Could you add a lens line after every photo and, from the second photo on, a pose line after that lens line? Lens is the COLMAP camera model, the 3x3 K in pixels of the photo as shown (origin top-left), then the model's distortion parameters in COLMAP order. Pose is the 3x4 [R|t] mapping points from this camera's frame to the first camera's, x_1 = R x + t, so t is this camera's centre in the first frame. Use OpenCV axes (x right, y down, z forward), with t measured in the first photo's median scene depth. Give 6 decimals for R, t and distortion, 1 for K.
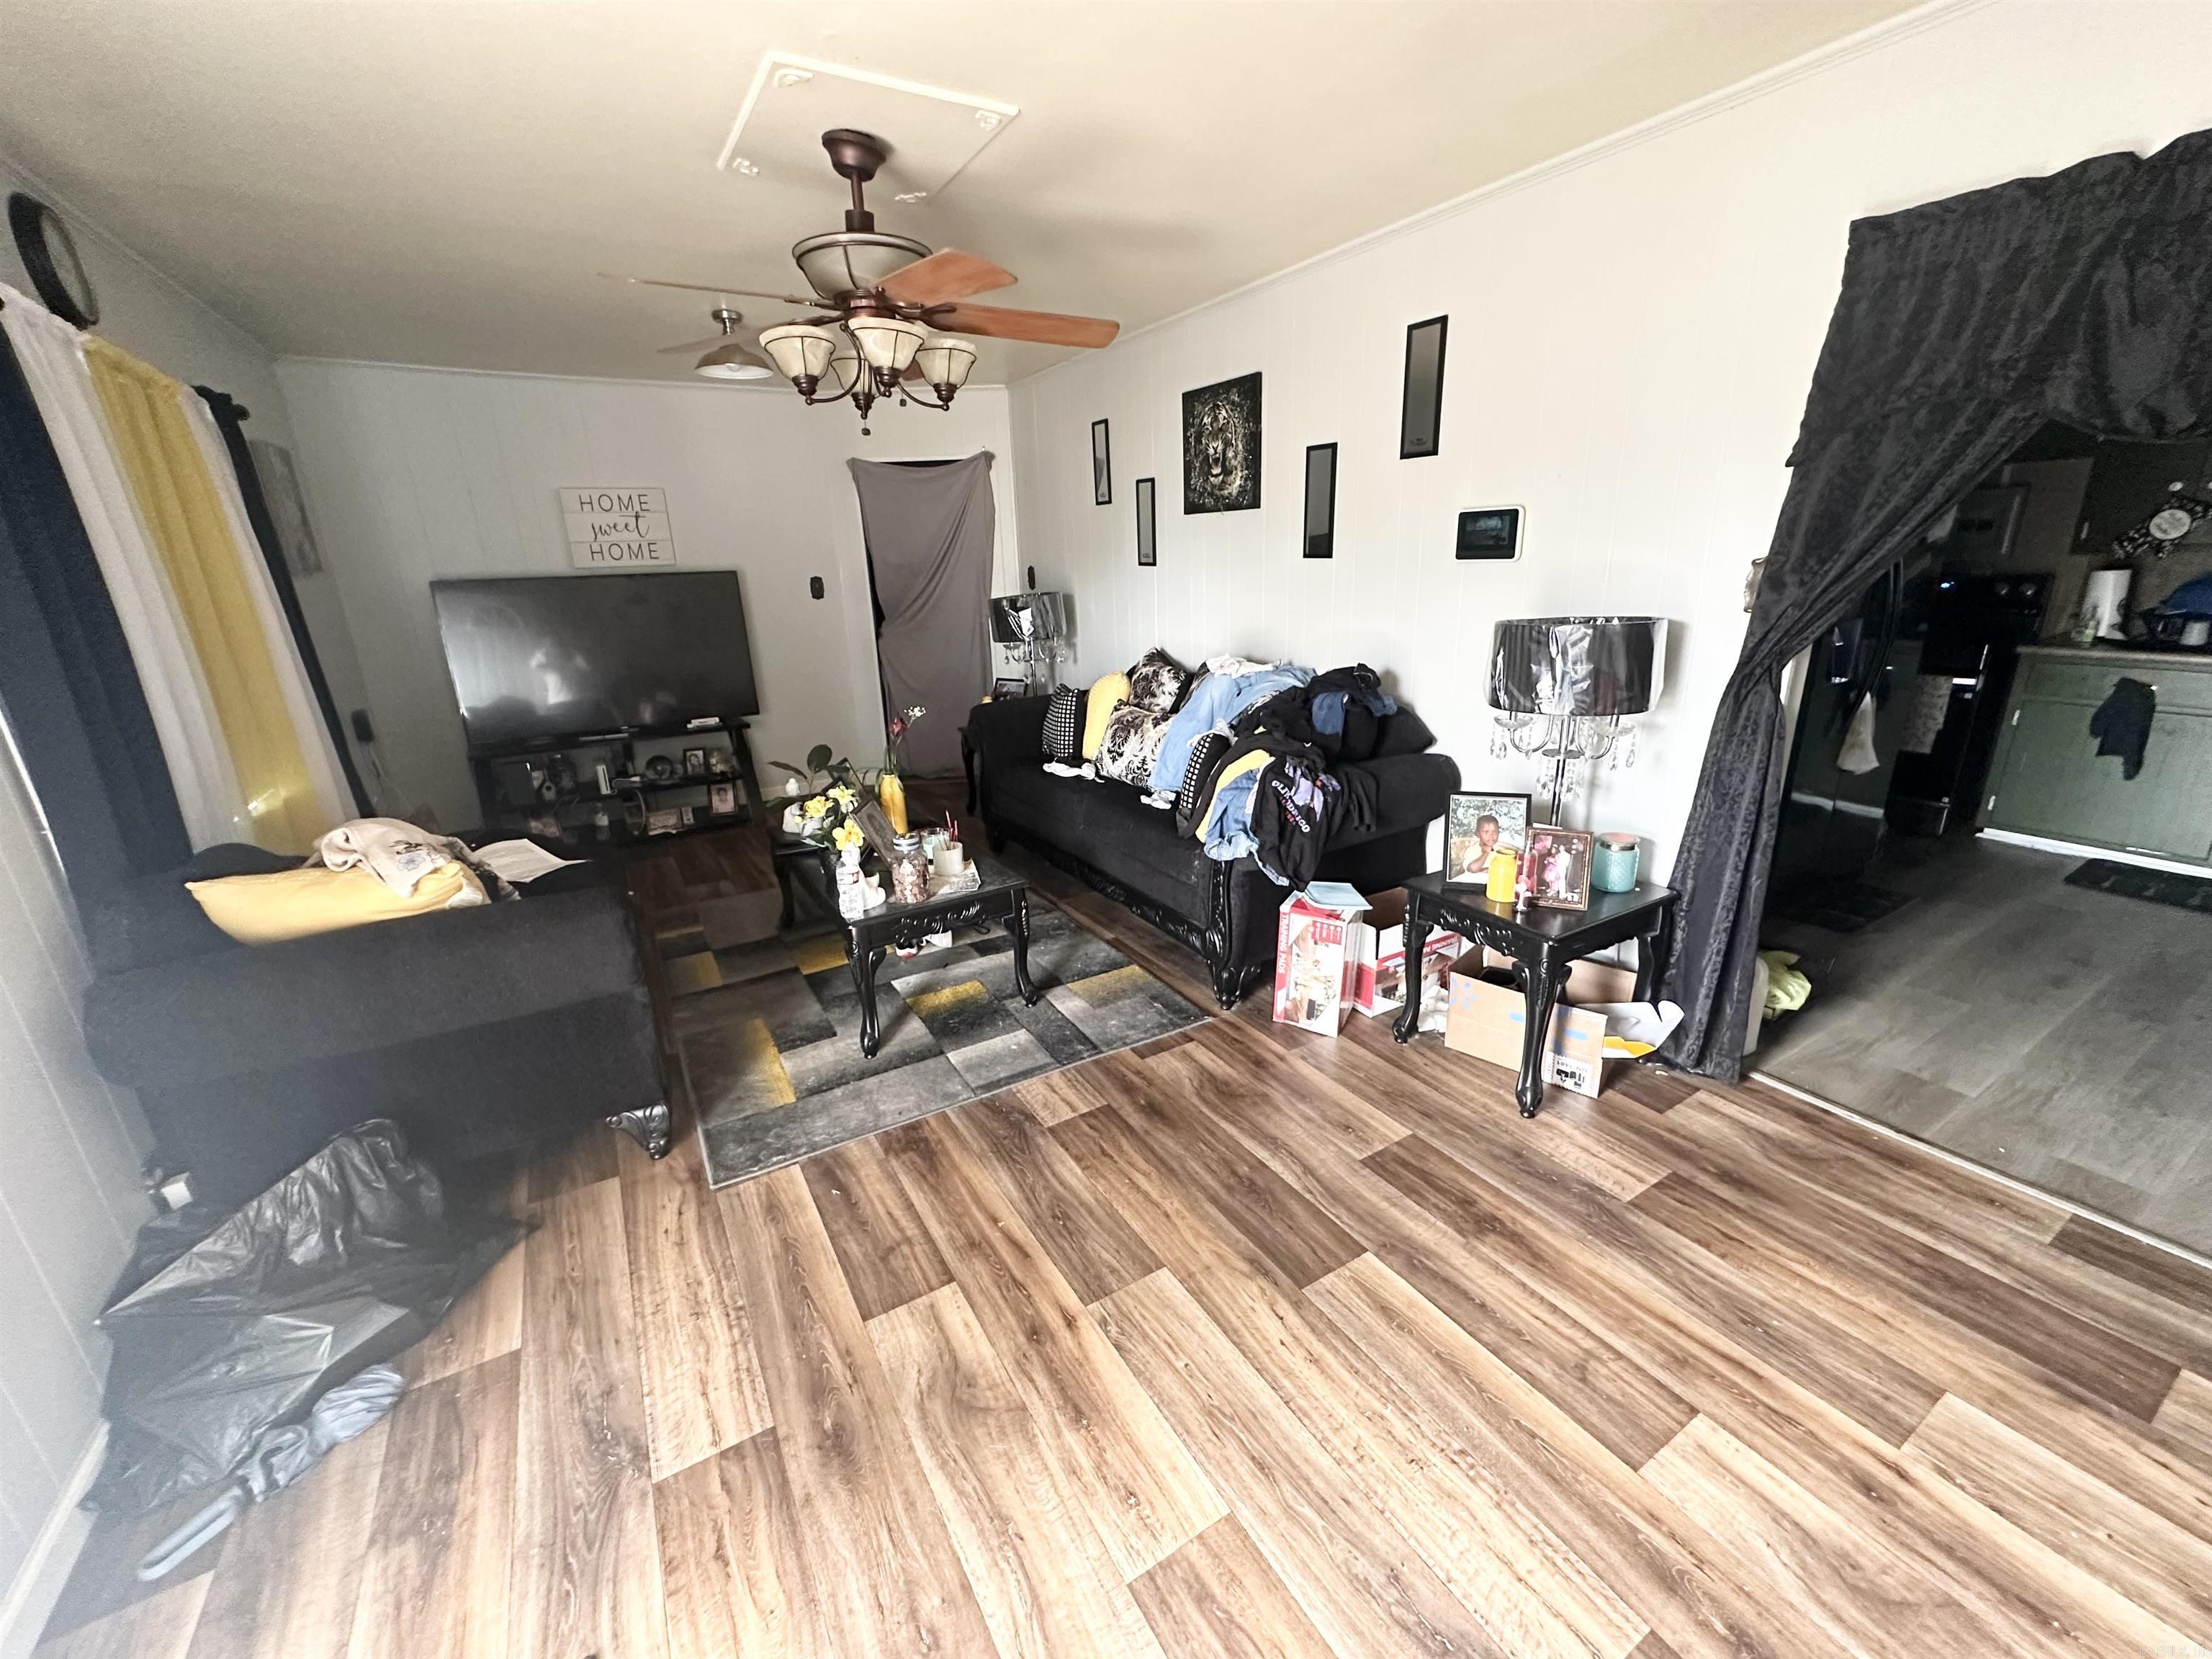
lens RADIAL K [[882.4, 0, 1116.6], [0, 882.4, 828.3], [0, 0, 1]] dist [-0.000260, 0.000195]
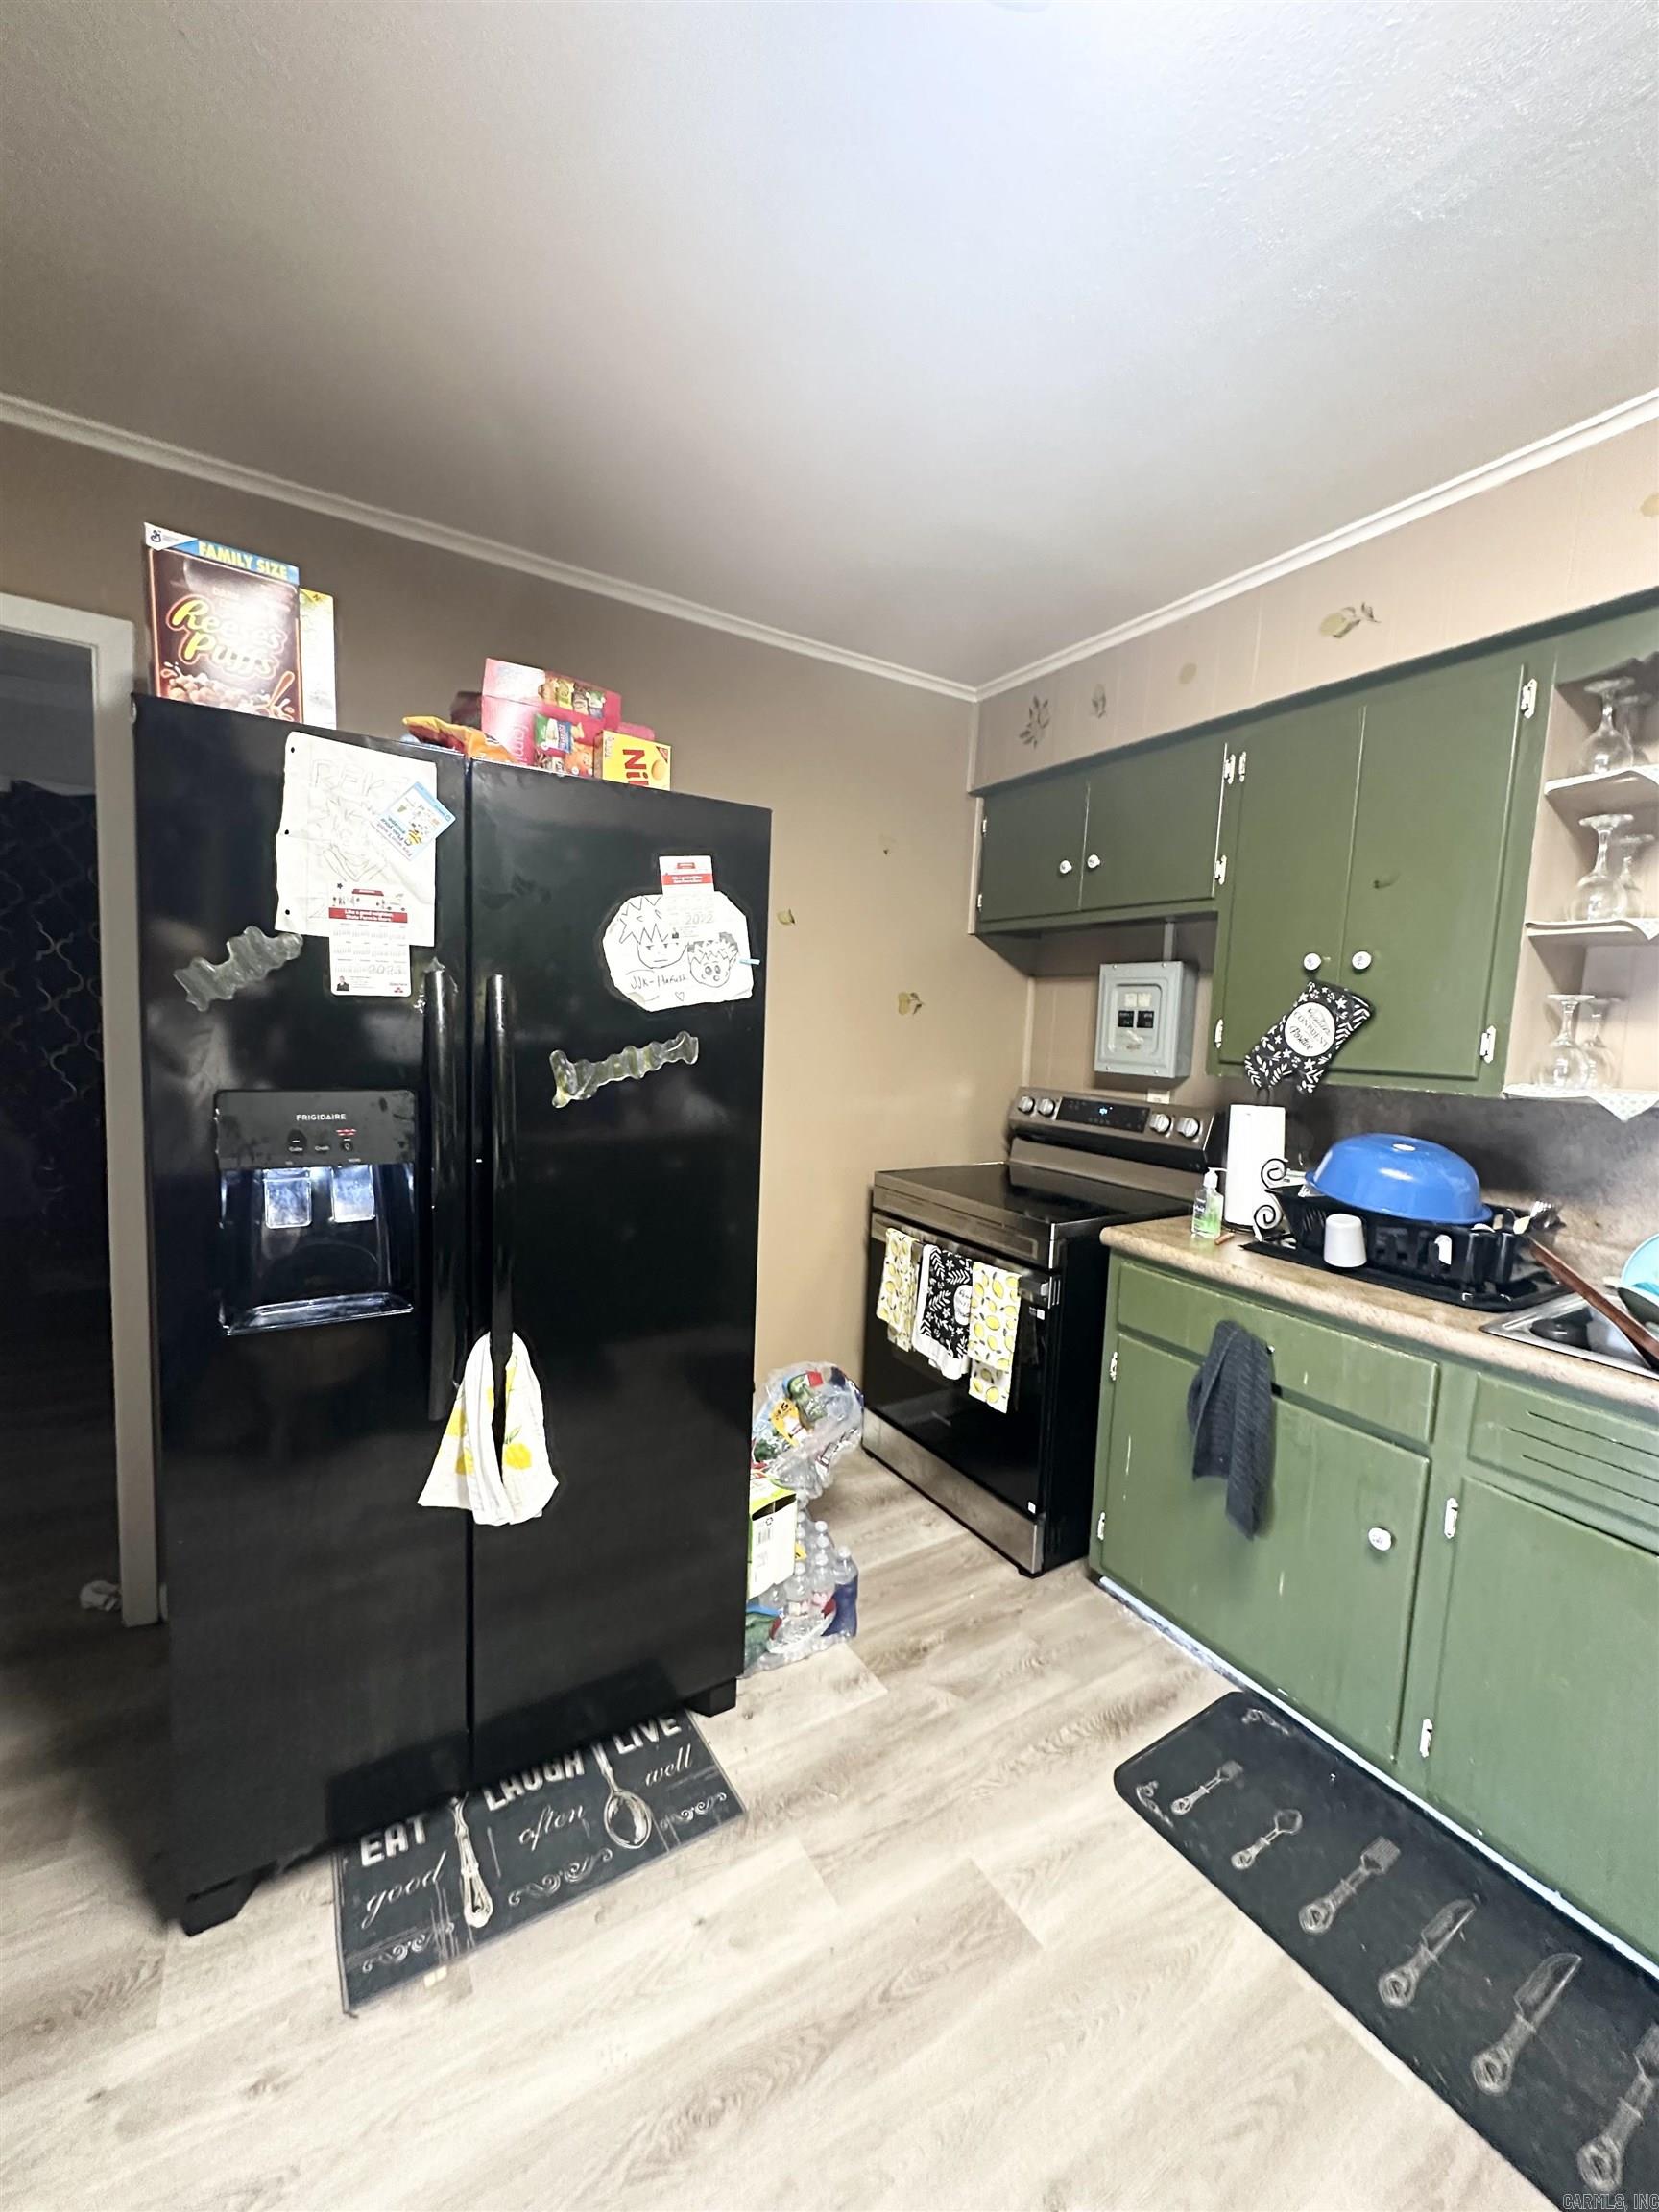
lens RADIAL K [[882.4, 0, 827.5], [0, 882.4, 1108.6], [0, 0, 1]] dist [-0.000260, 0.000195]
pose [[0.996885, 0.075812, 0.021729, 0.895194], [-0.069875, 0.976818, -0.202345, -0.169583], [-0.036566, 0.200197, 0.979073, 0.498568]]
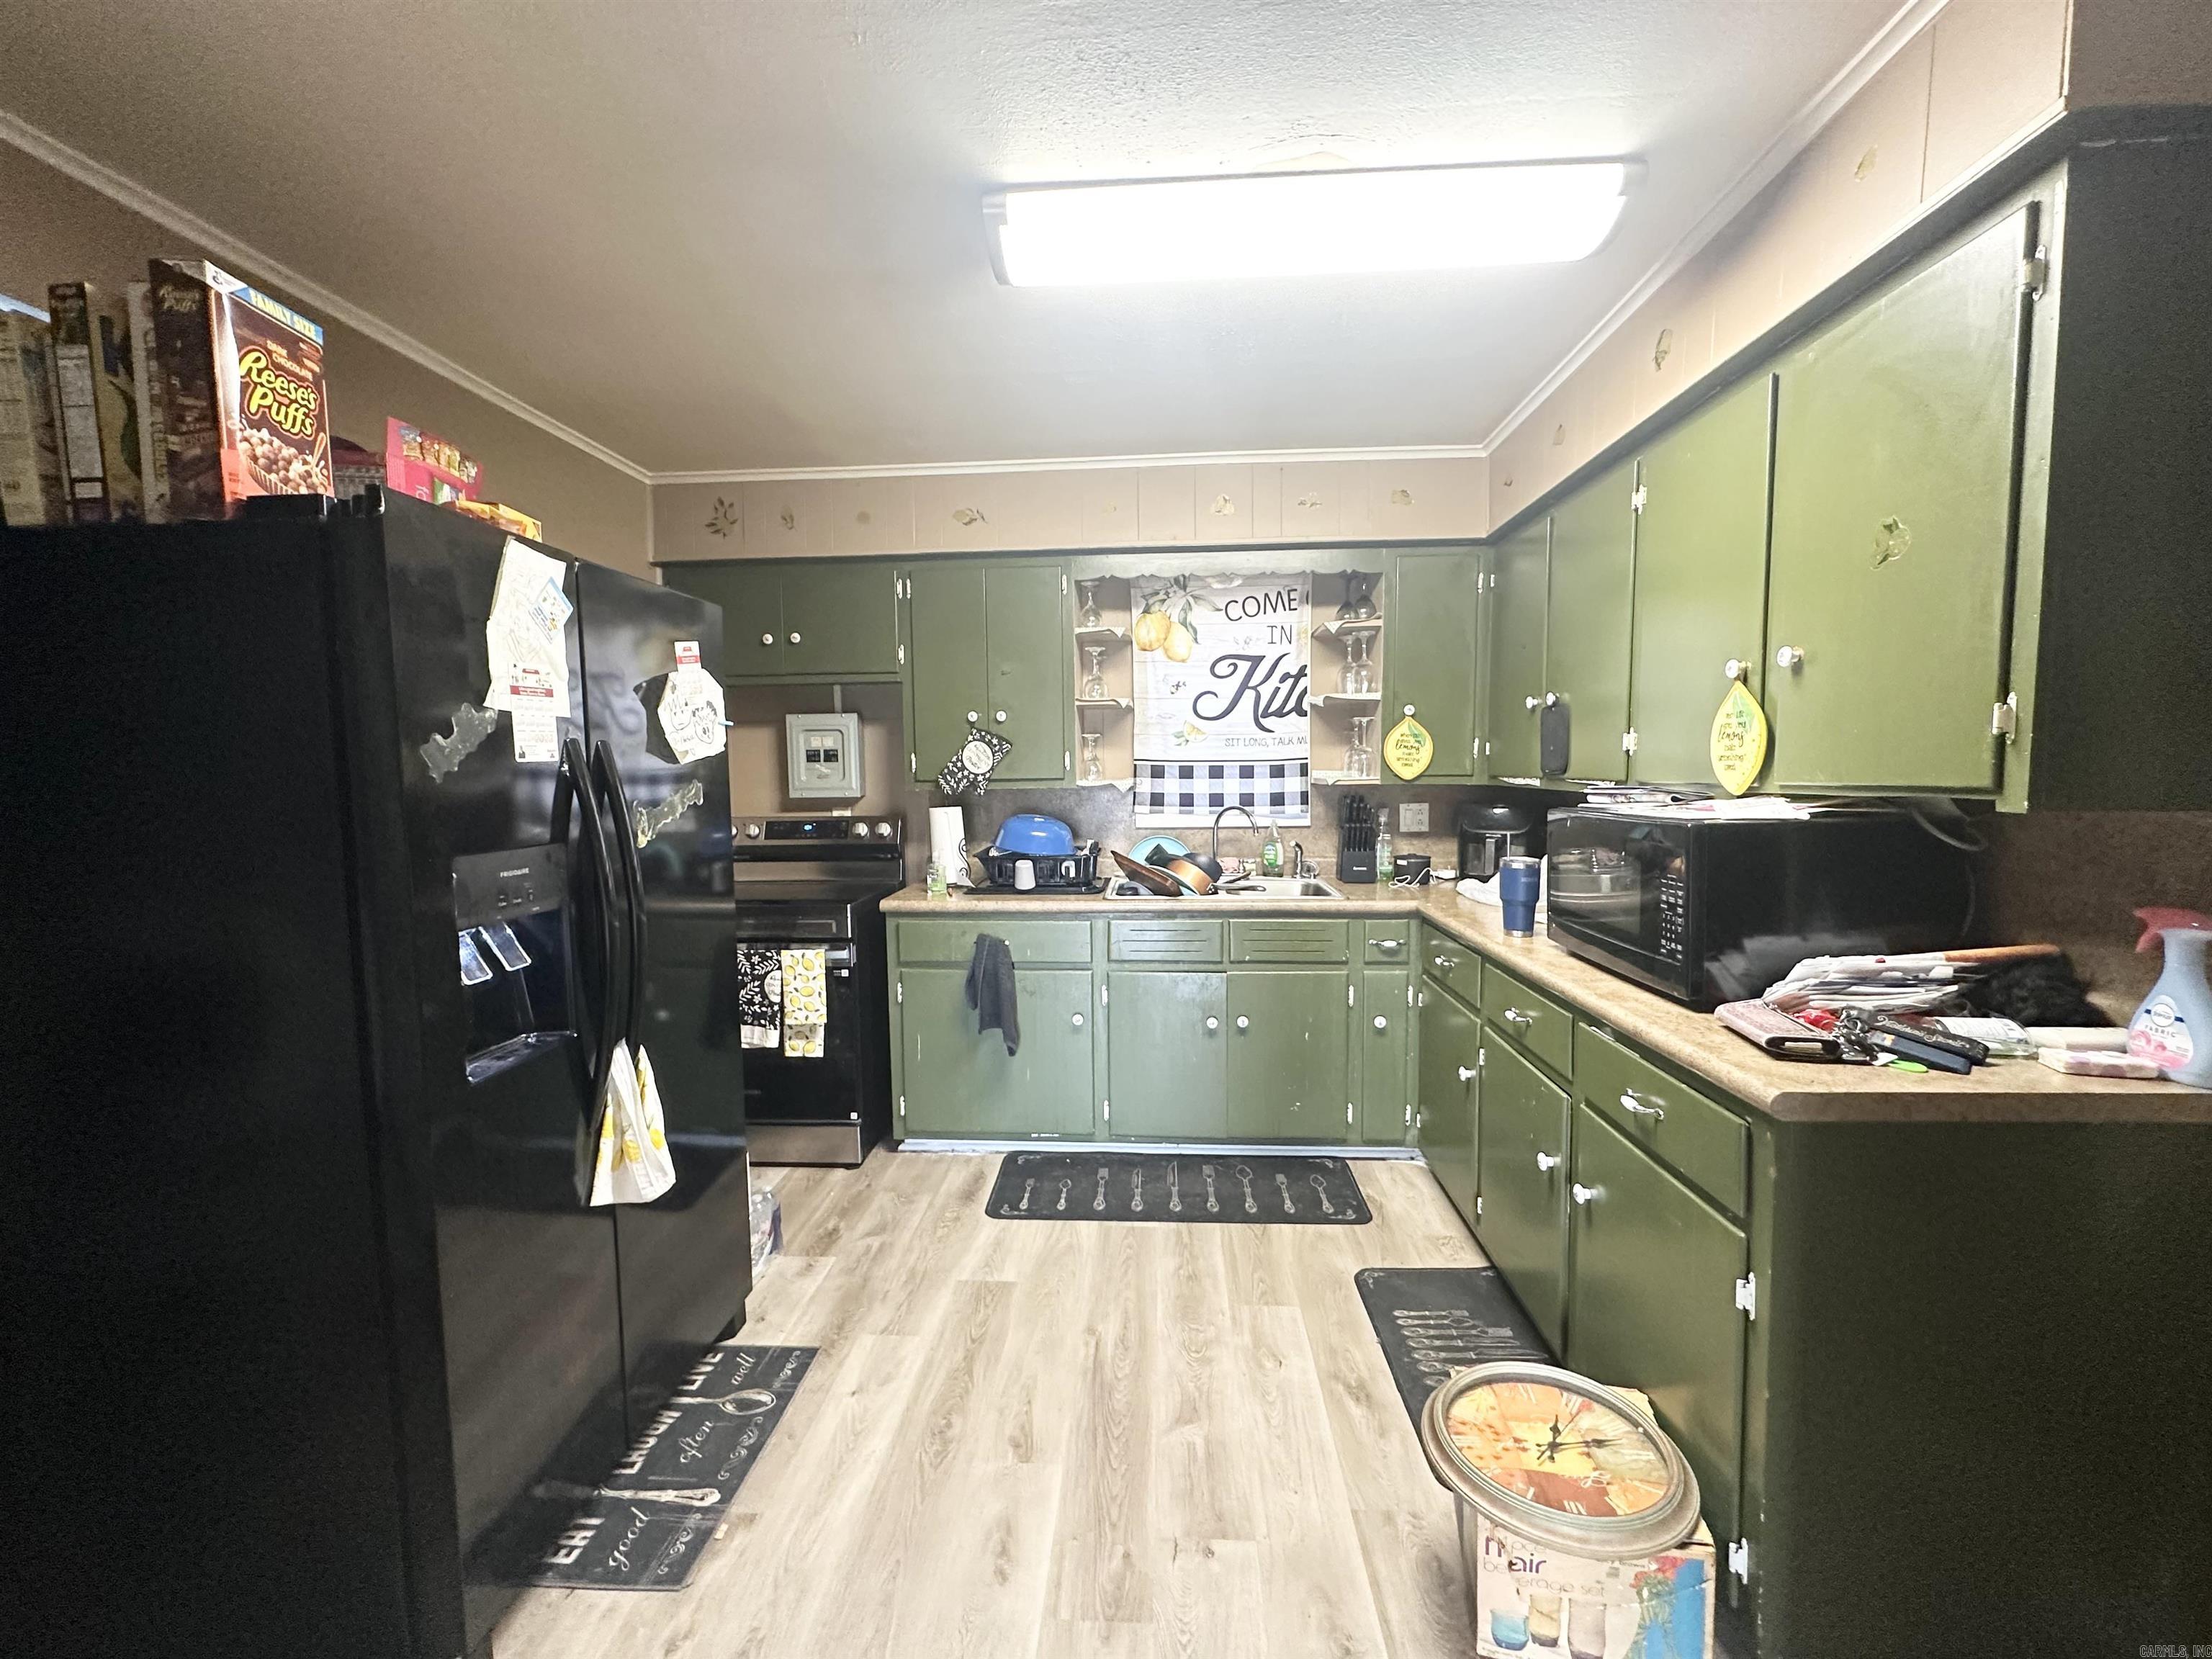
lens RADIAL K [[882.4, 0, 1109.9], [0, 882.4, 829.3], [0, 0, 1]] dist [-0.000260, 0.000195]
pose [[0.567765, -0.031583, 0.822584, 0.537539], [0.239238, 0.962464, -0.128173, -0.129534], [-0.787660, 0.269566, 0.554010, 0.423806]]
